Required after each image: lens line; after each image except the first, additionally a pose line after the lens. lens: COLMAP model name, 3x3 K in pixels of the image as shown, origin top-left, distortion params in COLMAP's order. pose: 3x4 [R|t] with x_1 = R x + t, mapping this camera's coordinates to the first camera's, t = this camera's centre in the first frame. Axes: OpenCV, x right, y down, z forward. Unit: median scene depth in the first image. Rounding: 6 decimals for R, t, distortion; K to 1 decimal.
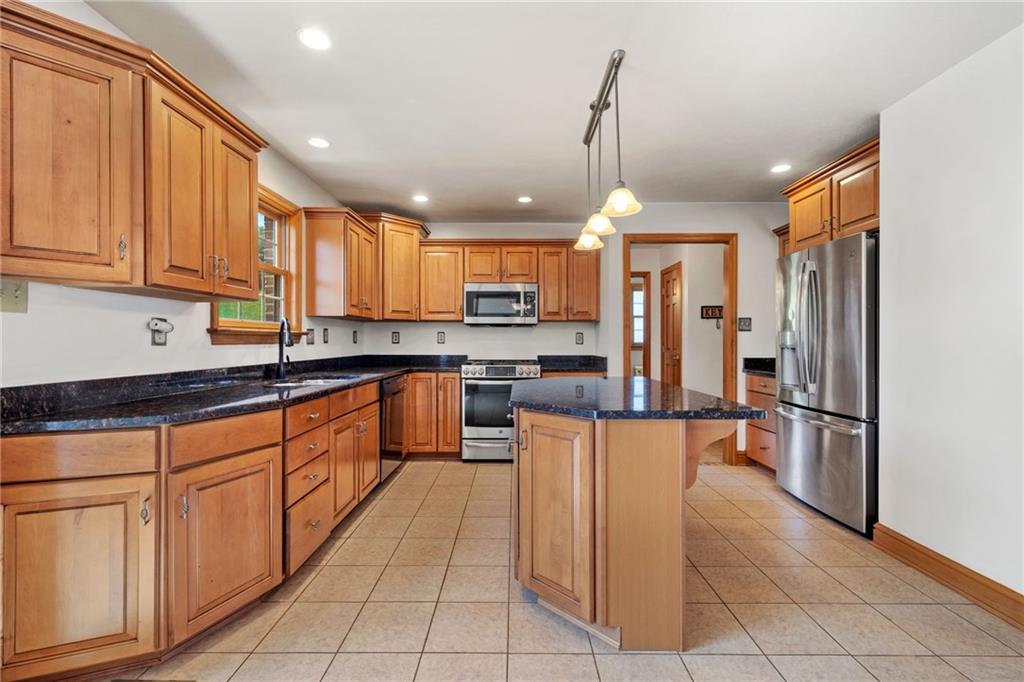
lens RADIAL K [[438.7, 0, 510.8], [0, 438.7, 339.4], [0, 0, 1]] dist [0.004739, -0.000461]
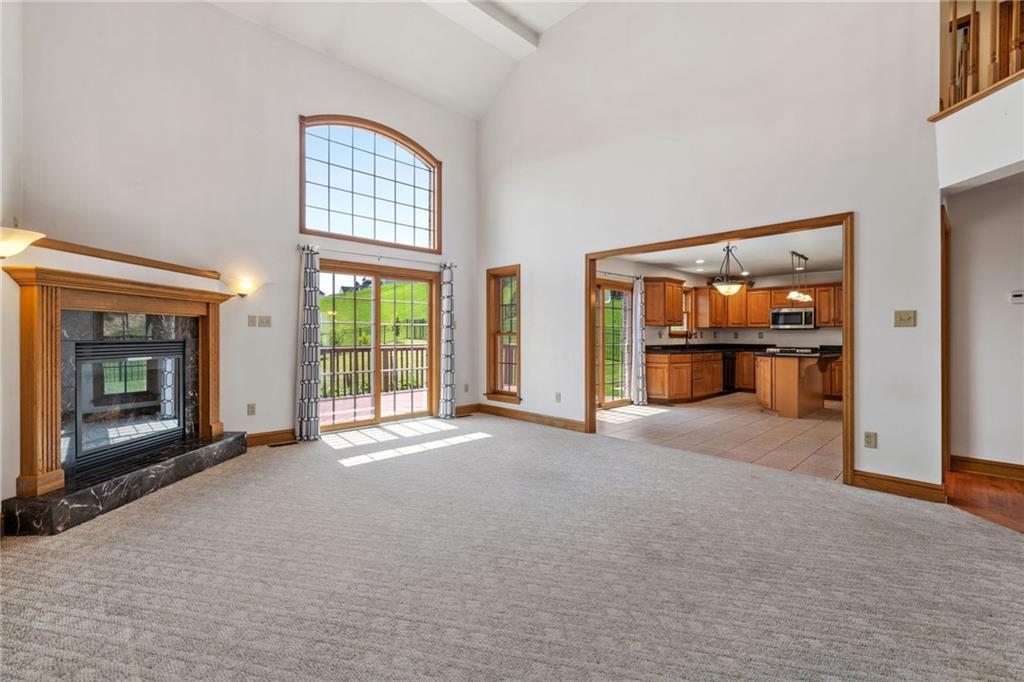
lens RADIAL K [[438.7, 0, 507.2], [0, 438.7, 336.2], [0, 0, 1]] dist [0.004739, -0.000461]
pose [[0.689250, 0.002501, -0.724520, 0.651385], [-0.000545, 0.999996, 0.002934, -0.008010], [0.724524, -0.001627, 0.689248, -1.588586]]
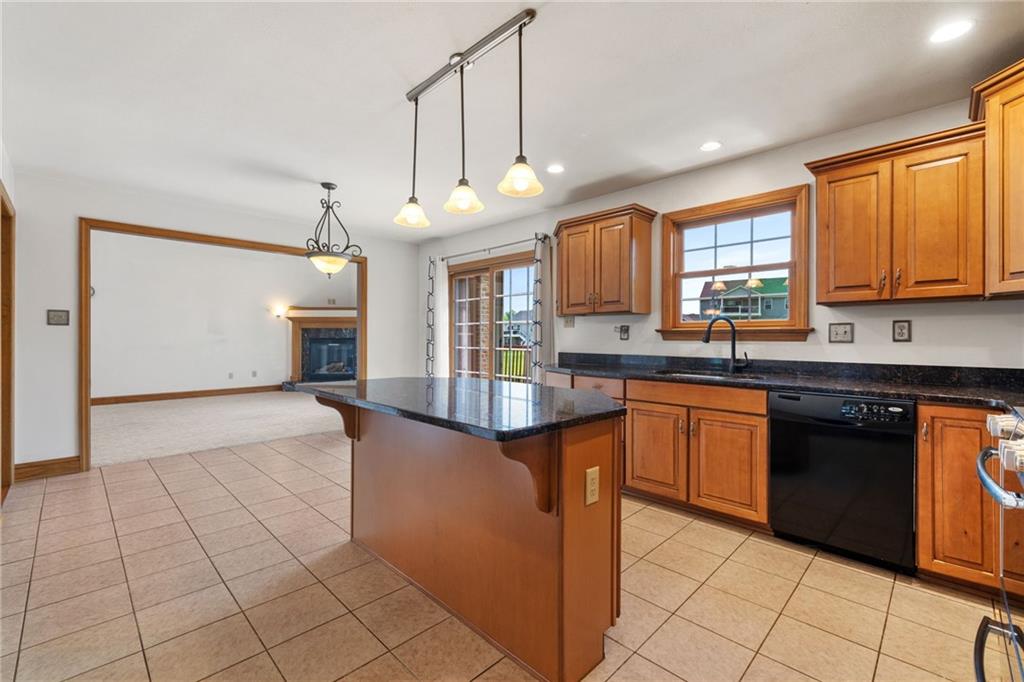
lens RADIAL K [[438.7, 0, 512.9], [0, 438.7, 338.8], [0, 0, 1]] dist [0.004739, -0.000461]
pose [[-0.689717, 0.001072, -0.724078, 0.543236], [-0.000997, 0.999997, 0.002430, 0.003572], [0.724078, 0.002398, -0.689714, 1.213027]]
